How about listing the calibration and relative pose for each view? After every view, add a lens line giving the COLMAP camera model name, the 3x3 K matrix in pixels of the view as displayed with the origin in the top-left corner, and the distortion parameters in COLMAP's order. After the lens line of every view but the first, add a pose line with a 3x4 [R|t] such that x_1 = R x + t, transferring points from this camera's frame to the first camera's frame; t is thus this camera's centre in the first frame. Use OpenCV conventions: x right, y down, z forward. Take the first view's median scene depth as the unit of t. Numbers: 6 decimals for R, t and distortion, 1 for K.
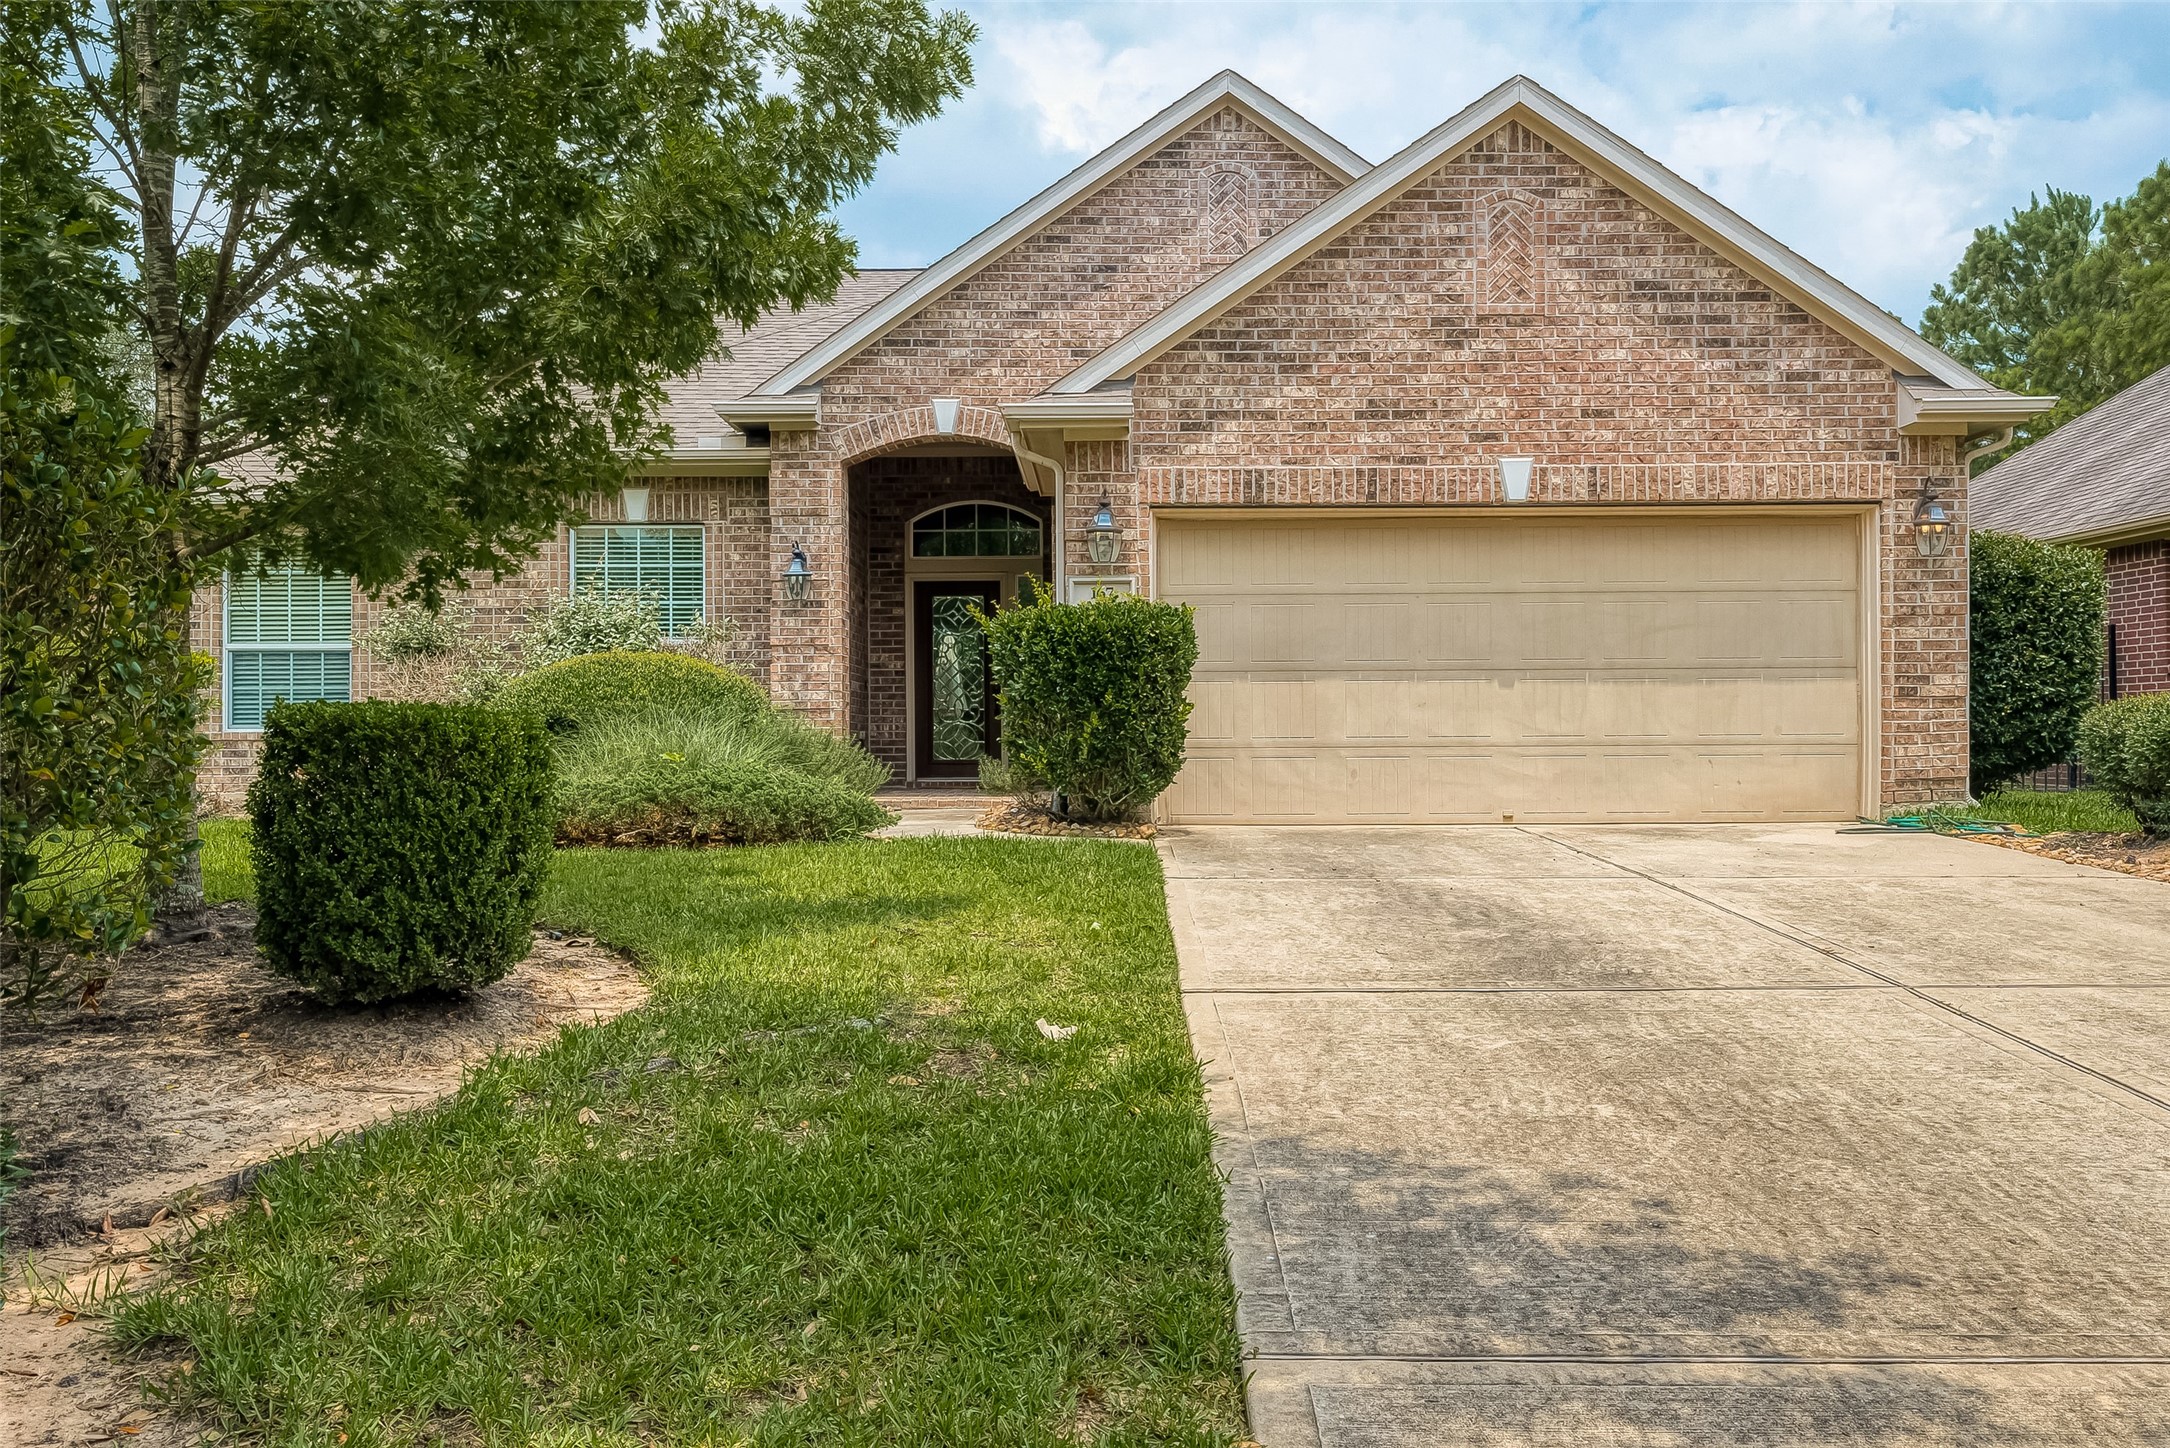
lens RADIAL K [[1875.2, 0, 1088.1], [0, 1875.2, 733.4], [0, 0, 1]] dist [-0.016004, 0.014872]
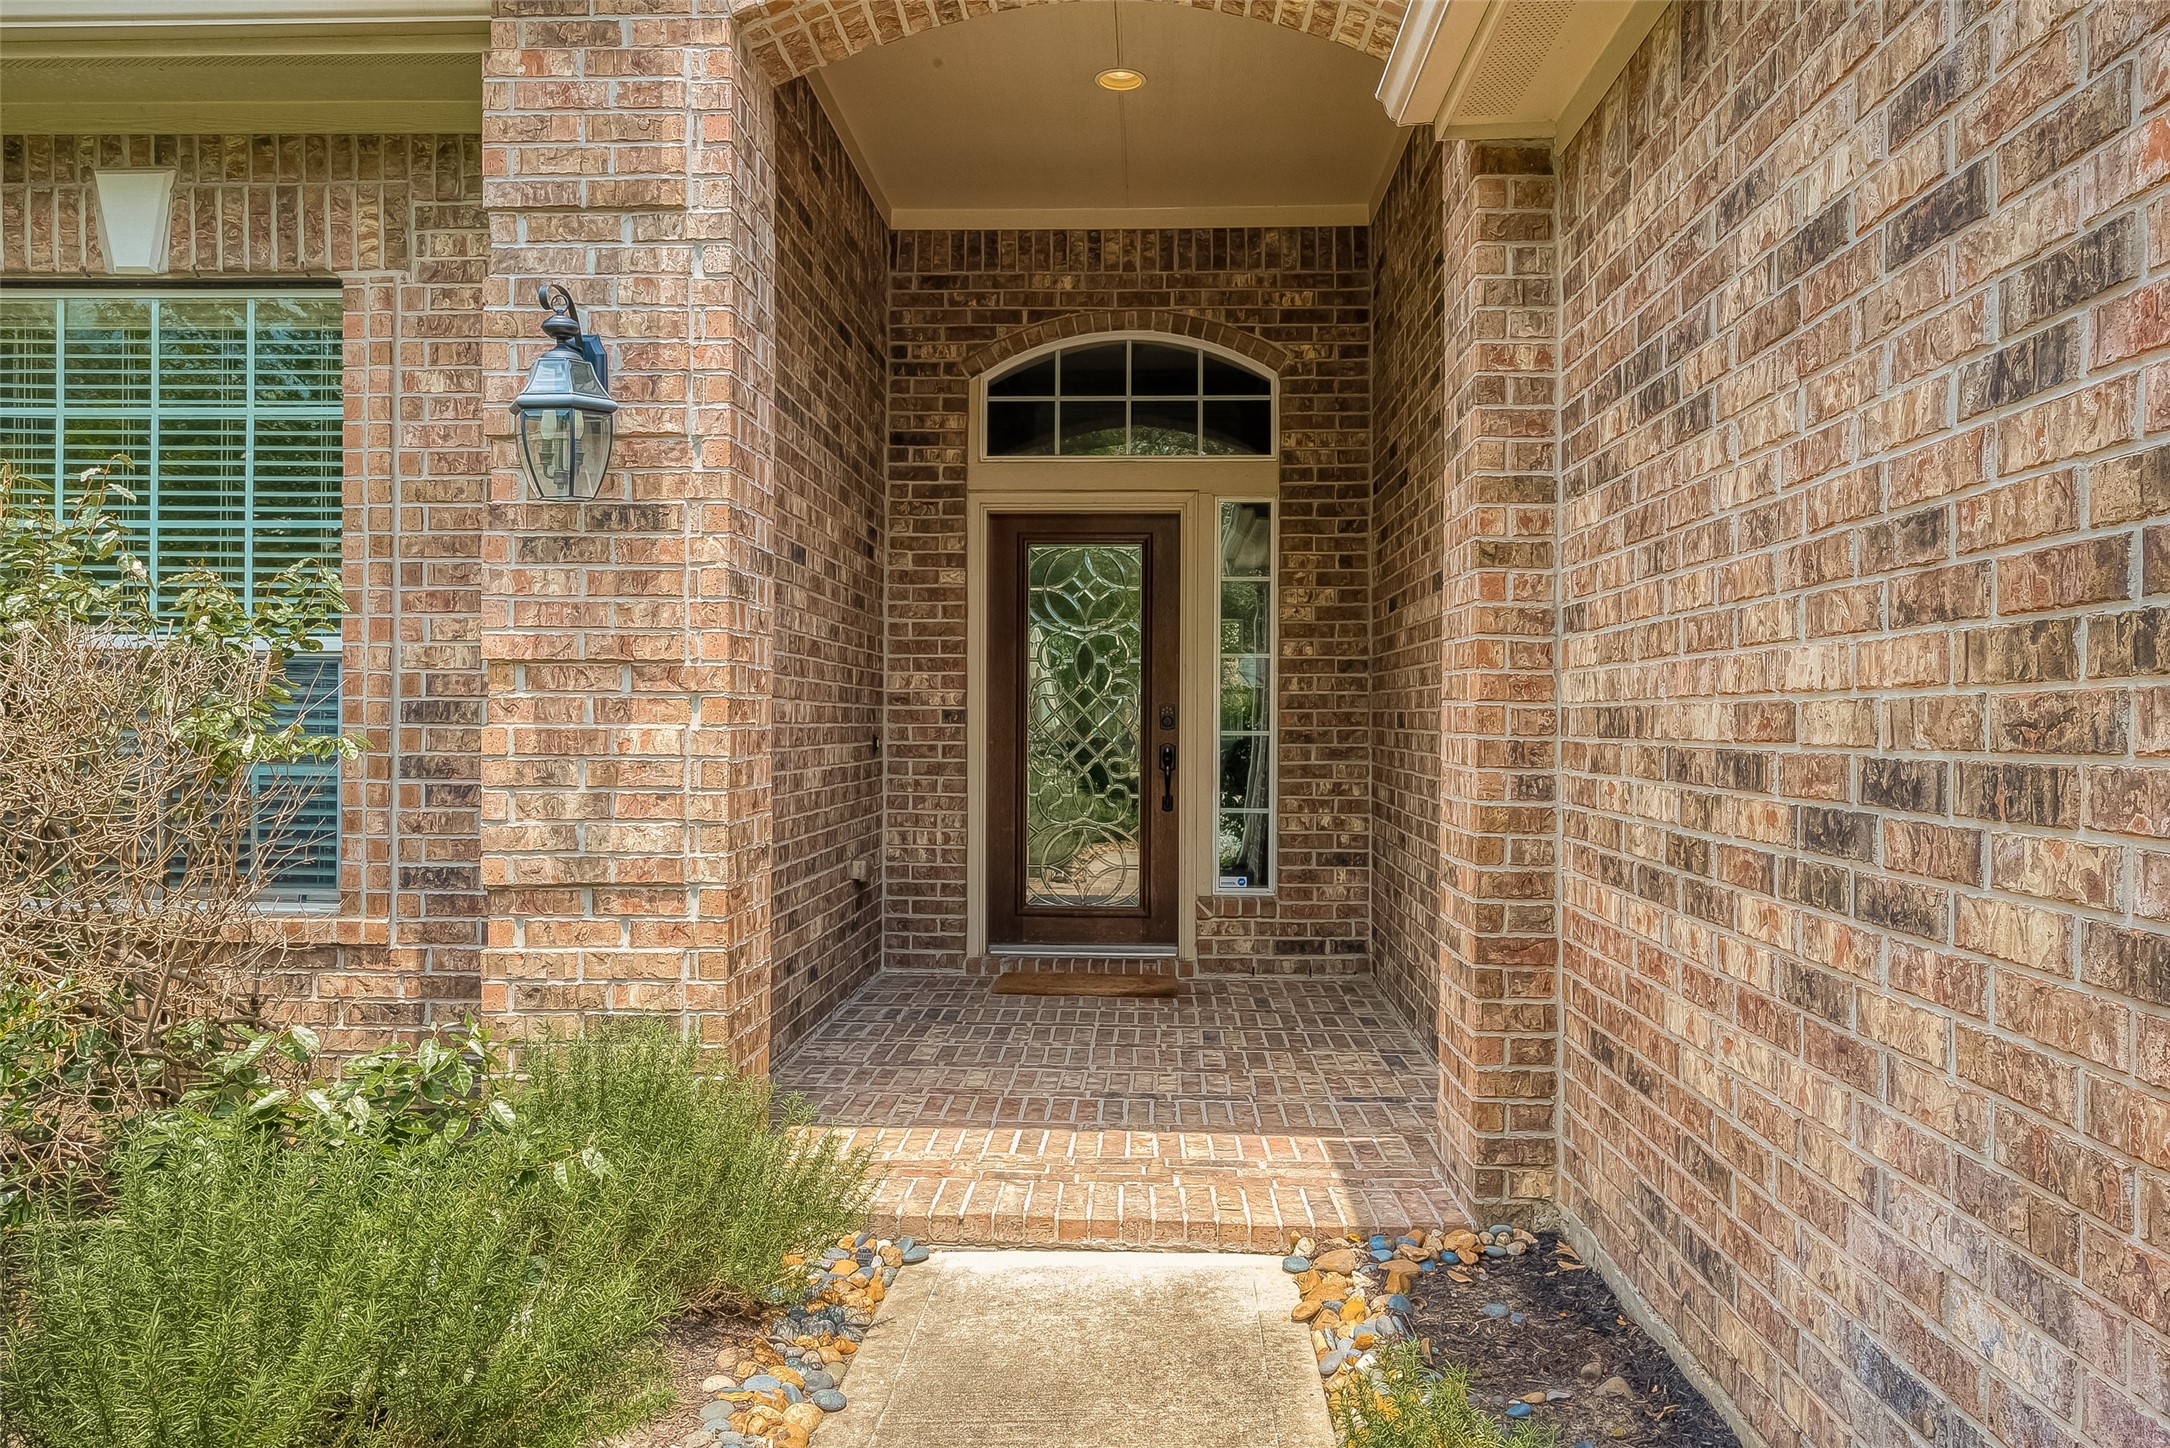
lens RADIAL K [[1443.1, 0, 1085.6], [0, 1443.1, 722.4], [0, 0, 1]] dist [-0.001174, -0.000049]
pose [[0.999499, 0.011834, -0.029347, -0.067751], [-0.011522, 0.999876, 0.010778, -0.039599], [0.029471, -0.010435, 0.999511, 0.753587]]
